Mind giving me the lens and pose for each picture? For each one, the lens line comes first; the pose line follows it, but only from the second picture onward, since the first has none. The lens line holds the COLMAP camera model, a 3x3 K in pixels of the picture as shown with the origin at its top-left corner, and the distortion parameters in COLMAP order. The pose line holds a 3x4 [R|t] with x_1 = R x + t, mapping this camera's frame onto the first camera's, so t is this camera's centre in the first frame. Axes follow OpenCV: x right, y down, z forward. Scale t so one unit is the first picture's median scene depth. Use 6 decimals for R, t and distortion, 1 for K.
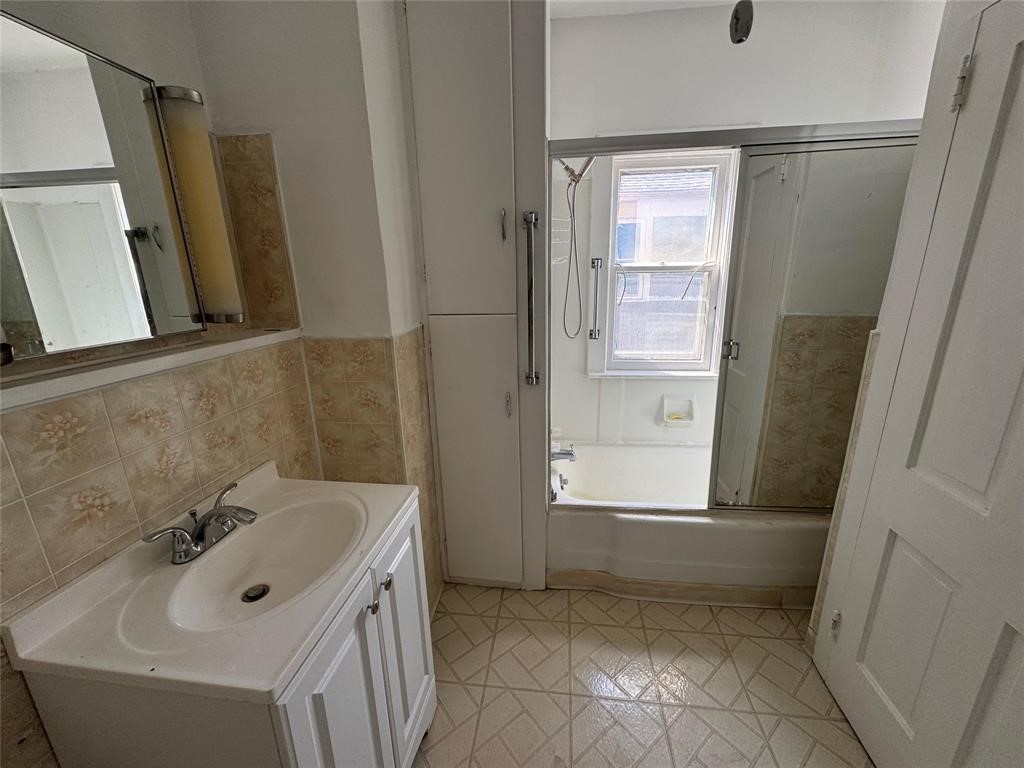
lens RADIAL K [[409.4, 0, 513.4], [0, 409.4, 383.0], [0, 0, 1]] dist [0.000242, 0.000020]
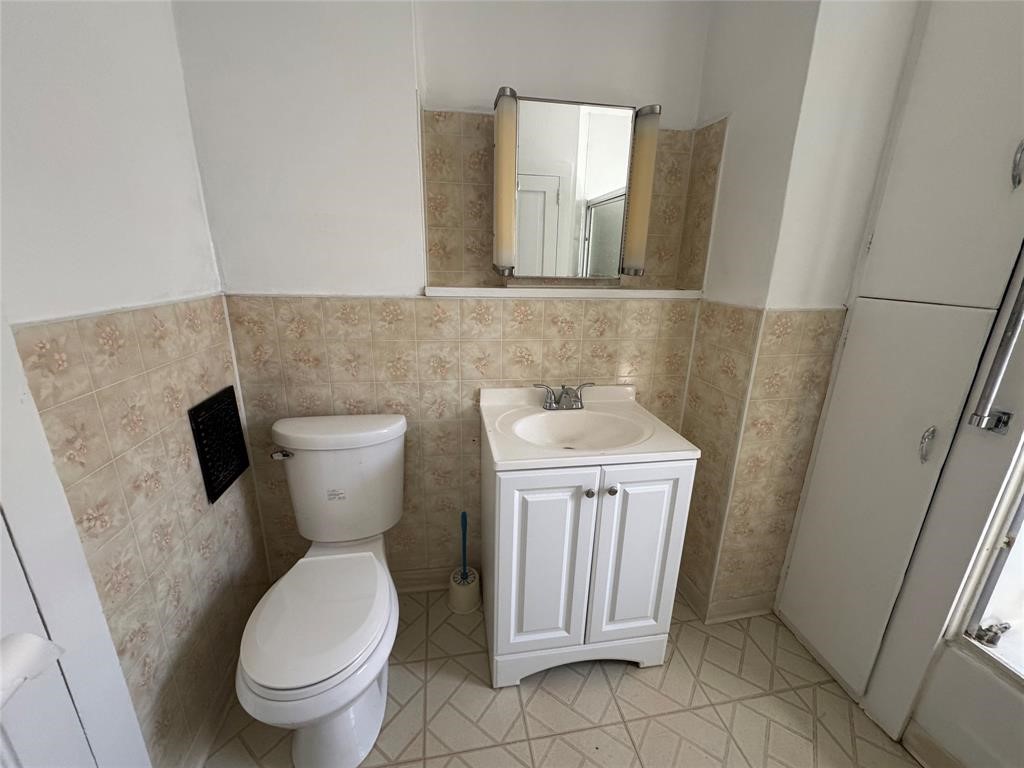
lens RADIAL K [[409.4, 0, 513.3], [0, 409.4, 381.3], [0, 0, 1]] dist [0.000242, 0.000020]
pose [[0.300536, 0.301038, -0.905016, 0.430442], [-0.275254, 0.935884, 0.219899, -0.003968], [0.913188, 0.183022, 0.364129, 0.153237]]
